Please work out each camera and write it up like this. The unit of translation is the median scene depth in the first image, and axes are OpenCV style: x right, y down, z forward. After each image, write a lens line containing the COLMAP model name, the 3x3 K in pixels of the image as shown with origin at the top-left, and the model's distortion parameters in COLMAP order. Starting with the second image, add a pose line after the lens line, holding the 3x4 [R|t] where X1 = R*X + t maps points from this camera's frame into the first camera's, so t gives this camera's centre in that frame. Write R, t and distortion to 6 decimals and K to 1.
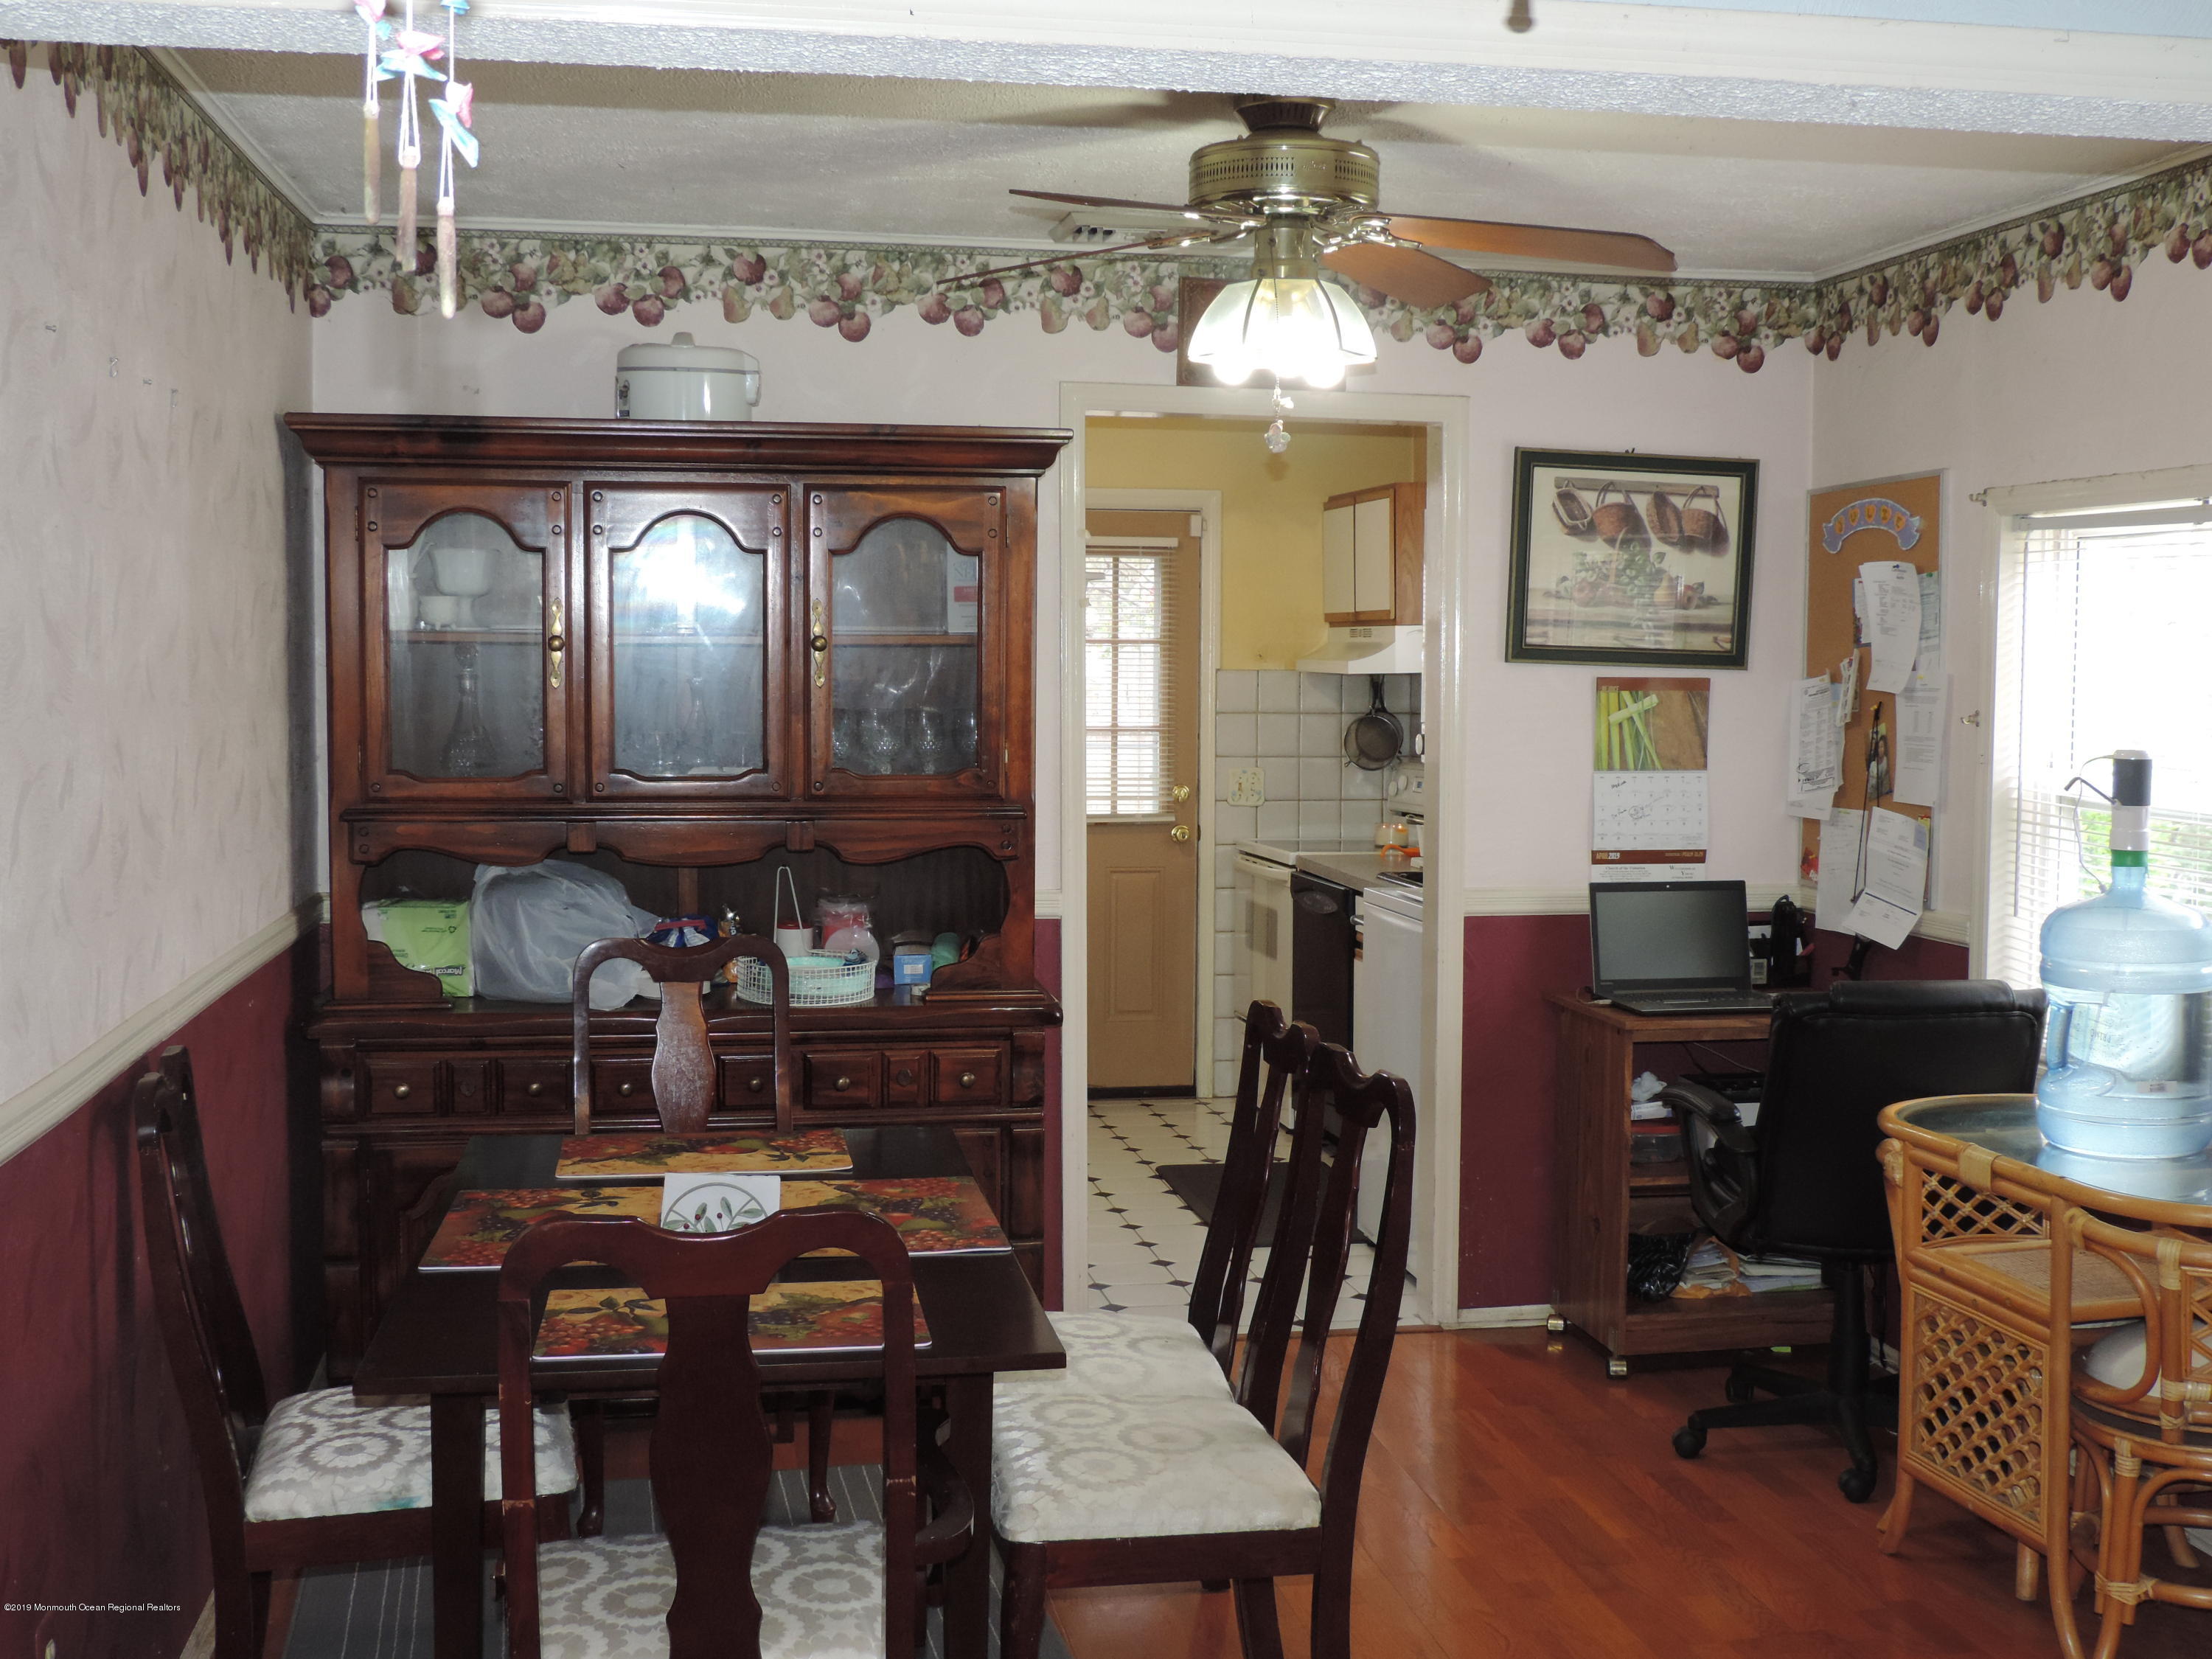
lens RADIAL K [[2550.7, 0, 1106.0], [0, 2550.7, 829.5], [0, 0, 1]] dist [-0.016264, -0.046017]
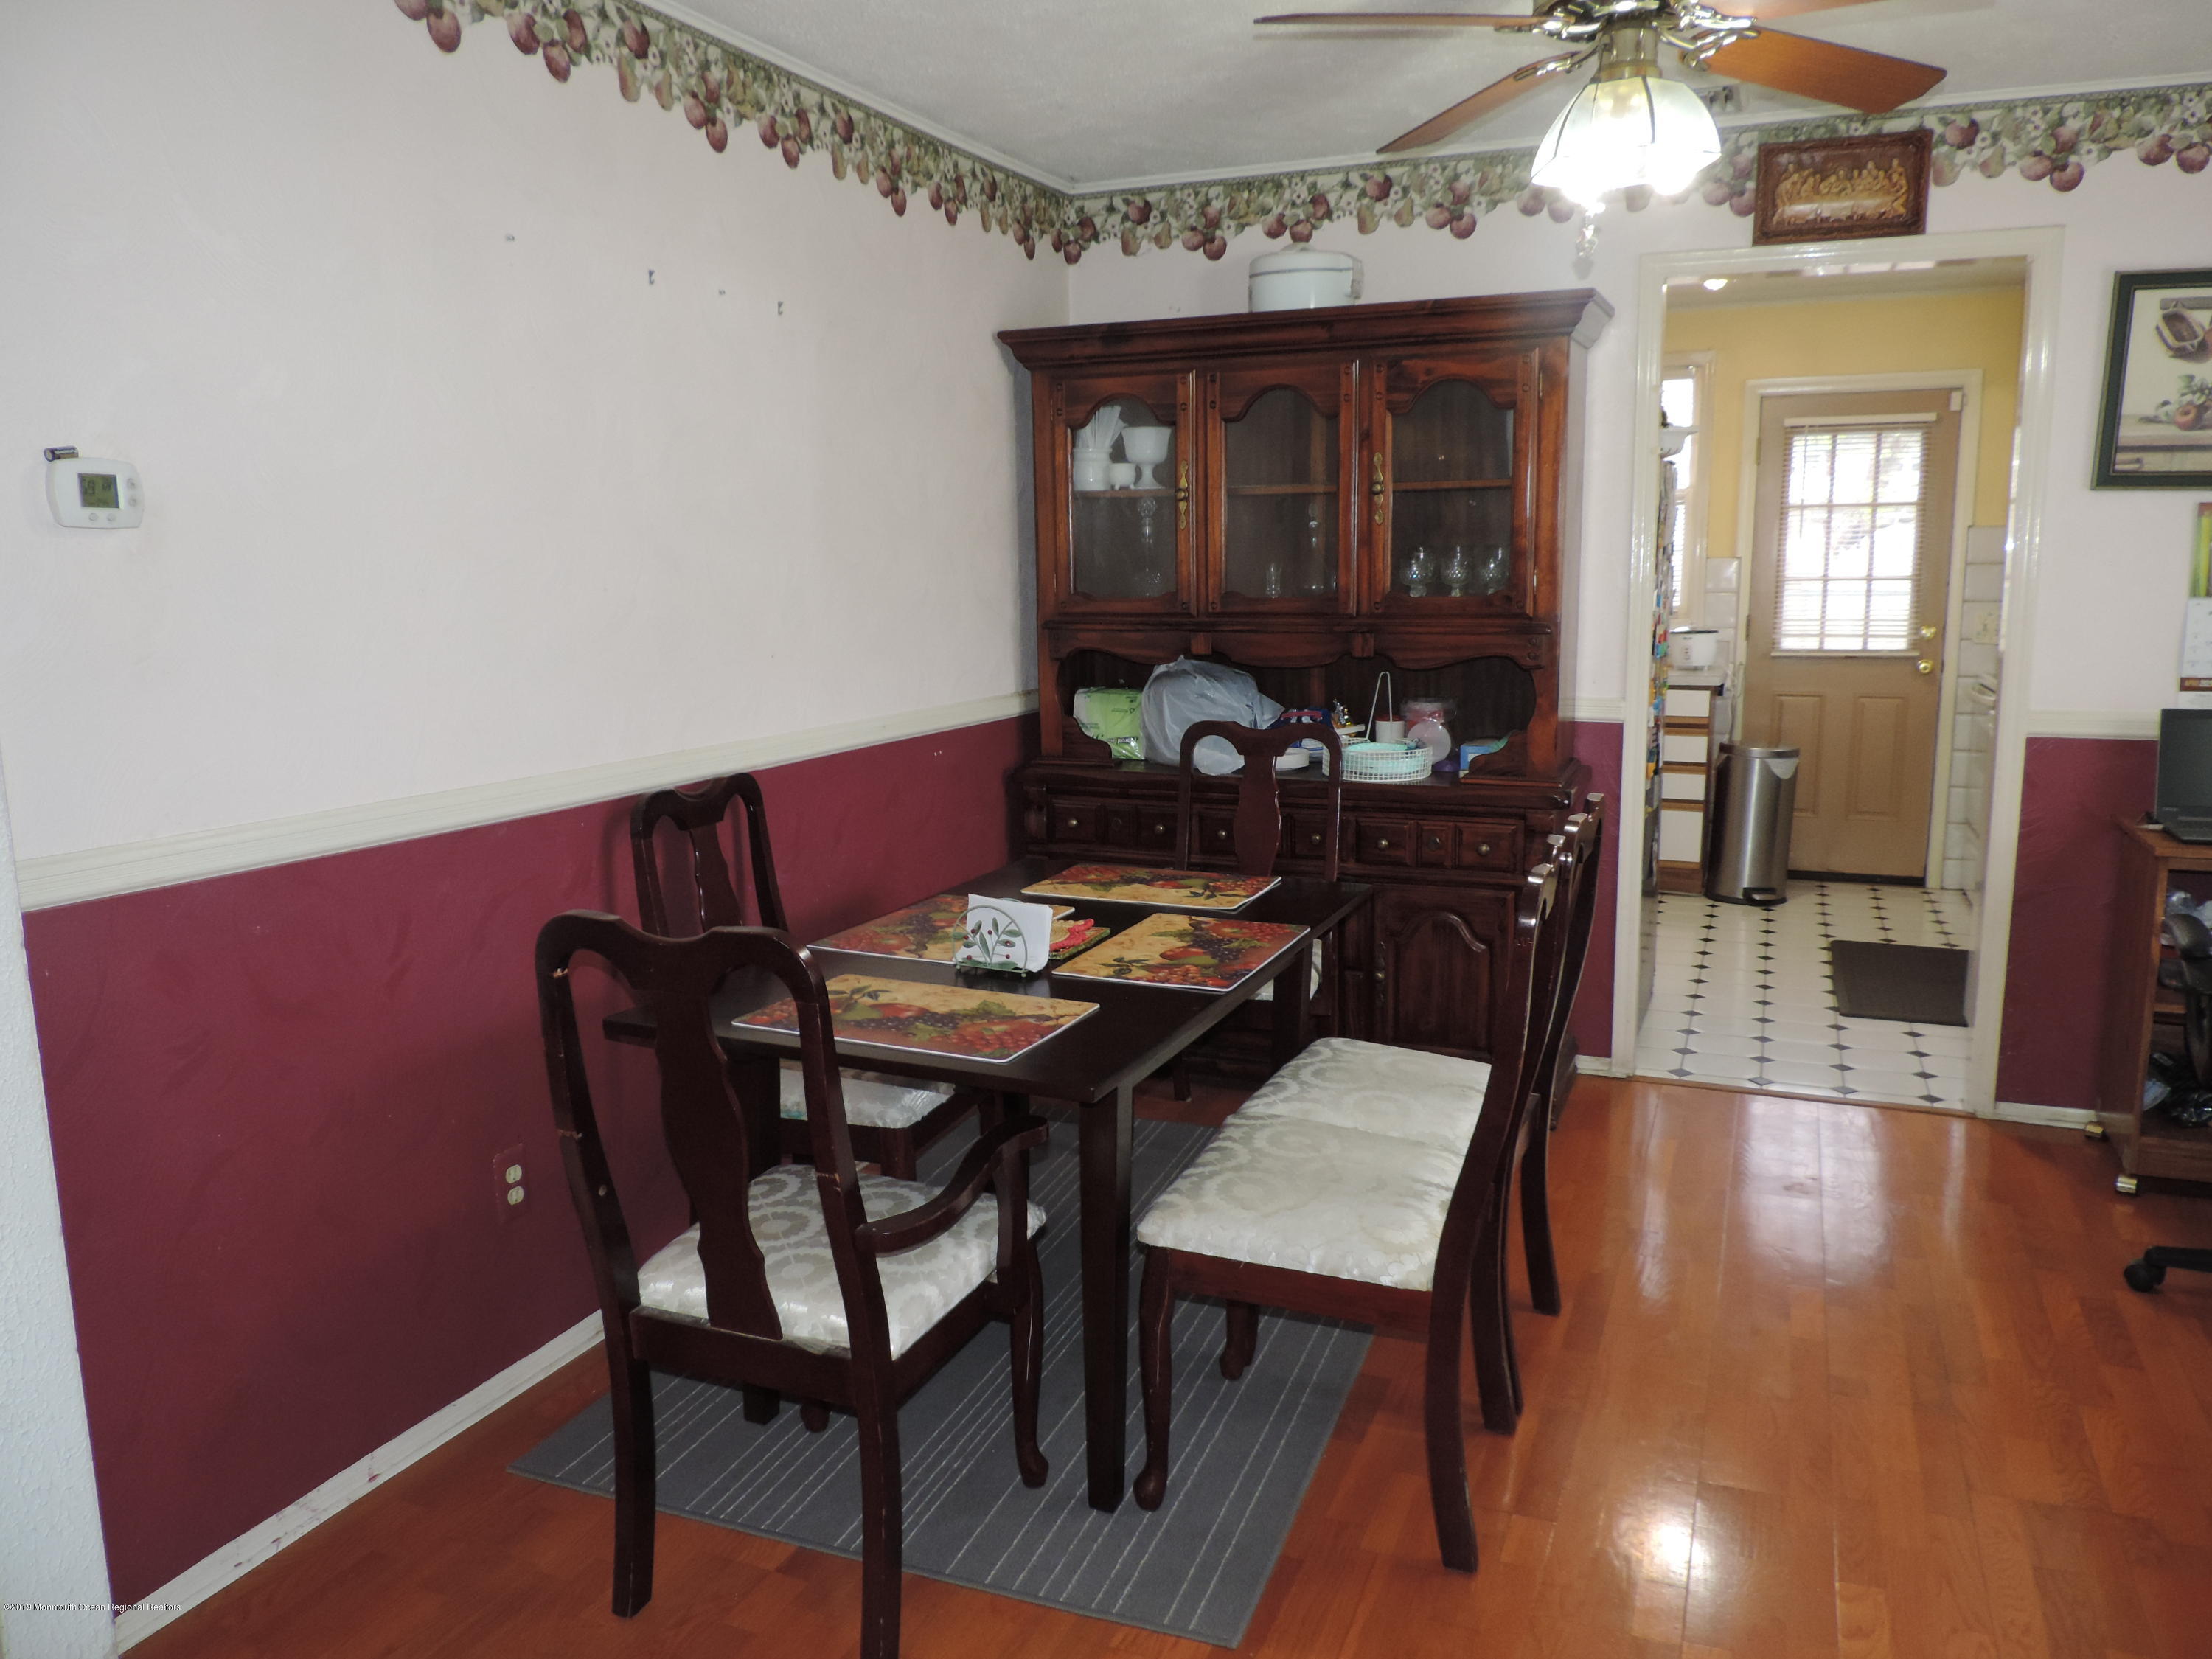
lens RADIAL K [[1614.7, 0, 1106.0], [0, 1614.7, 829.5], [0, 0, 1]] dist [-0.002350, -0.005924]
pose [[0.834309, 0.075894, -0.546048, 0.203291], [-0.022613, 0.994356, 0.103653, 0.012470], [0.550833, -0.074130, 0.831317, 0.250657]]
